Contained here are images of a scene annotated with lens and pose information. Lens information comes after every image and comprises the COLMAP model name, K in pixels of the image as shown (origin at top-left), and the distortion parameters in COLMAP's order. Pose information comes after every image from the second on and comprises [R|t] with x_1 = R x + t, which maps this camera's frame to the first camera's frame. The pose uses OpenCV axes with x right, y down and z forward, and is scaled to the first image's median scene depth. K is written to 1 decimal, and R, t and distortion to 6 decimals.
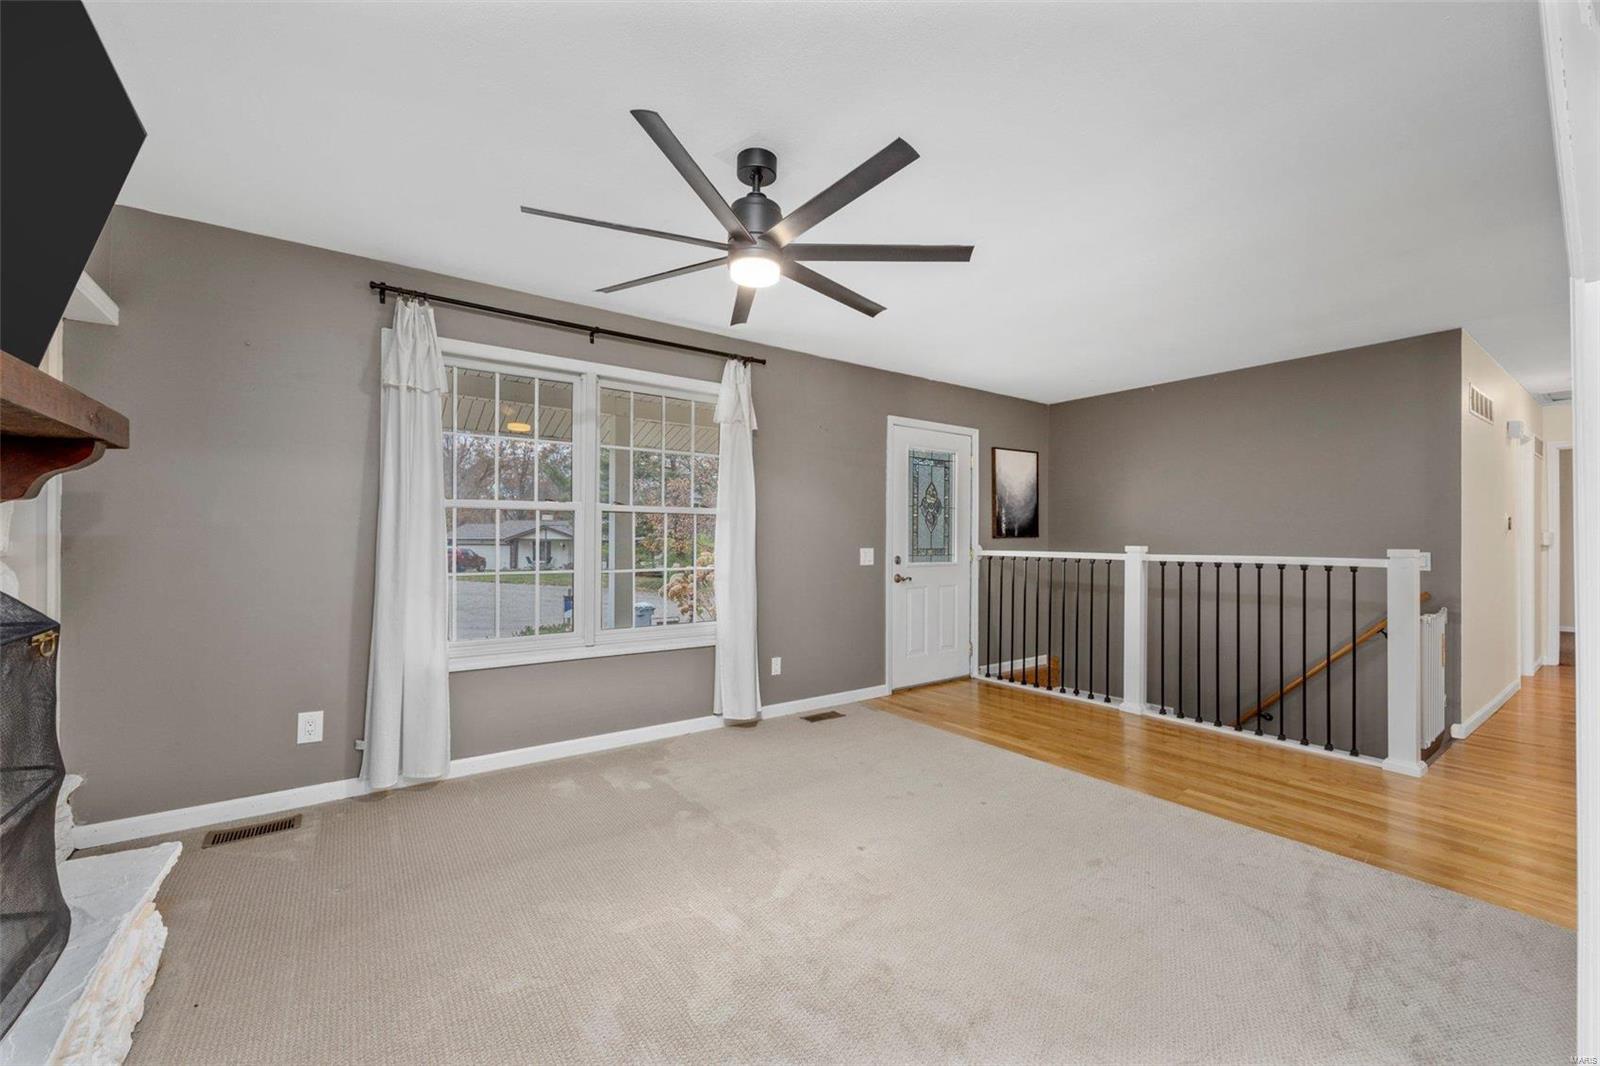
lens RADIAL K [[630.1, 0, 806.6], [0, 630.1, 533.8], [0, 0, 1]] dist [-0.012939, 0.000223]
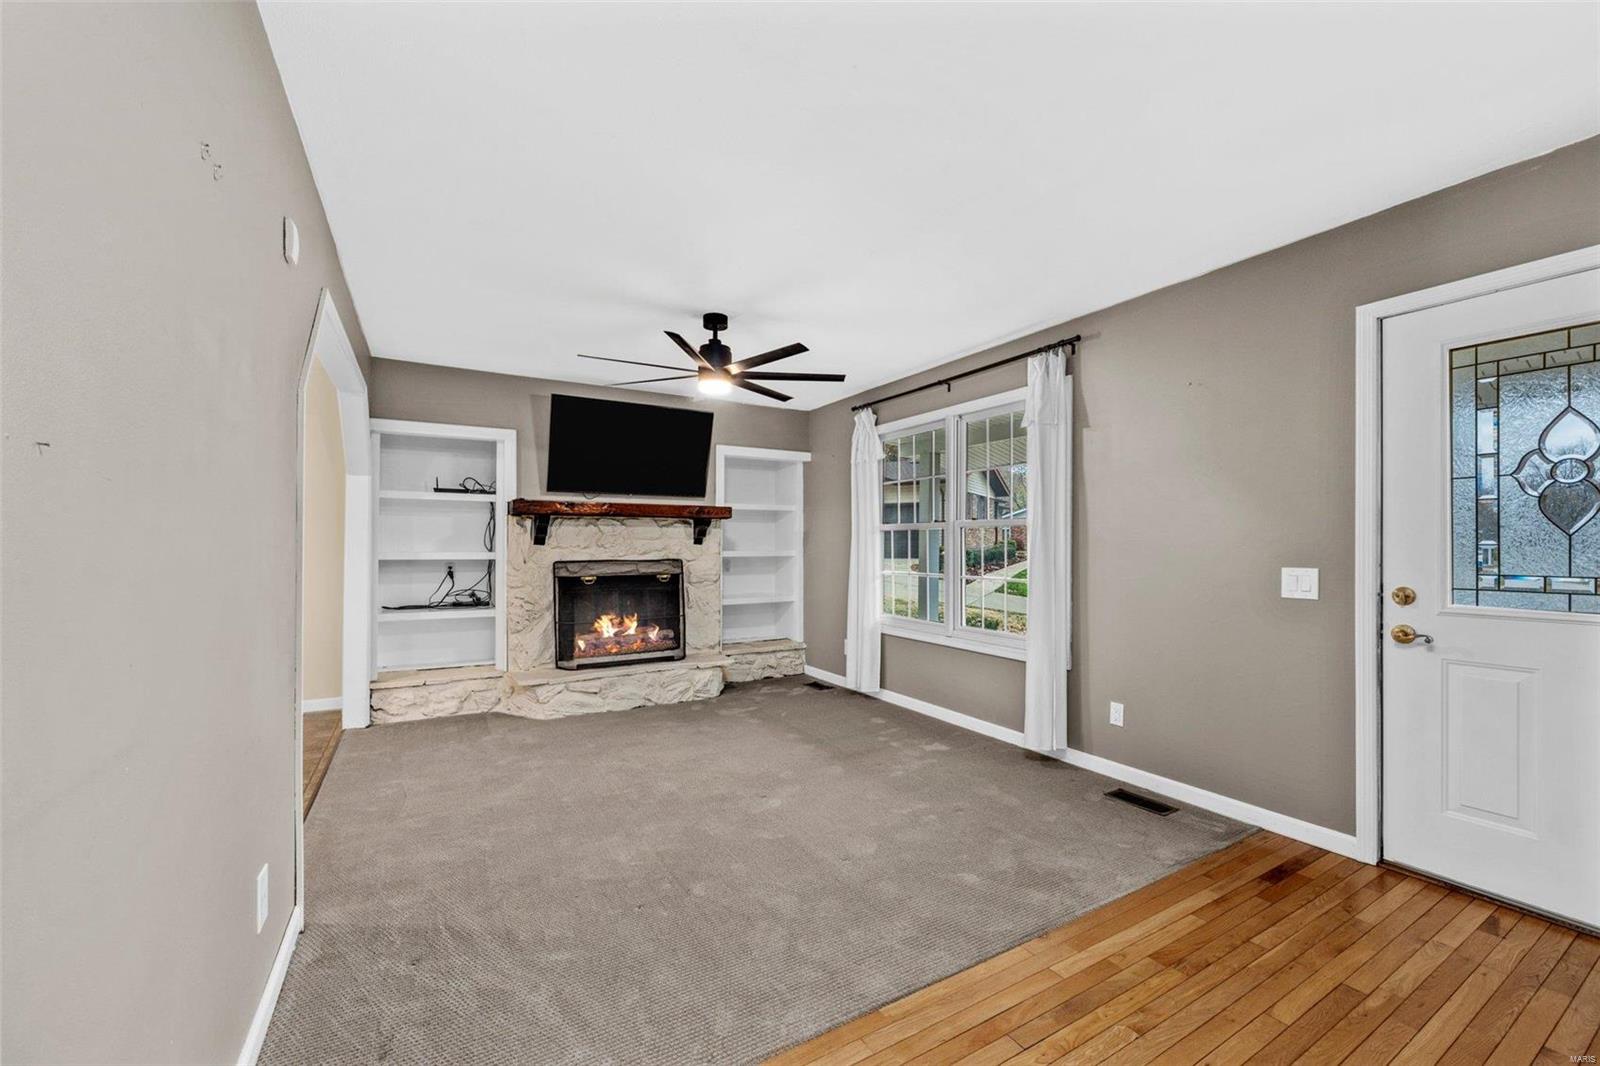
lens RADIAL K [[630.1, 0, 790.6], [0, 630.1, 543.6], [0, 0, 1]] dist [-0.012939, 0.000223]
pose [[-0.107694, -0.007690, -0.994154, 0.809960], [0.008922, 0.999922, -0.008701, 0.002513], [0.994144, -0.009807, -0.107617, 0.720777]]
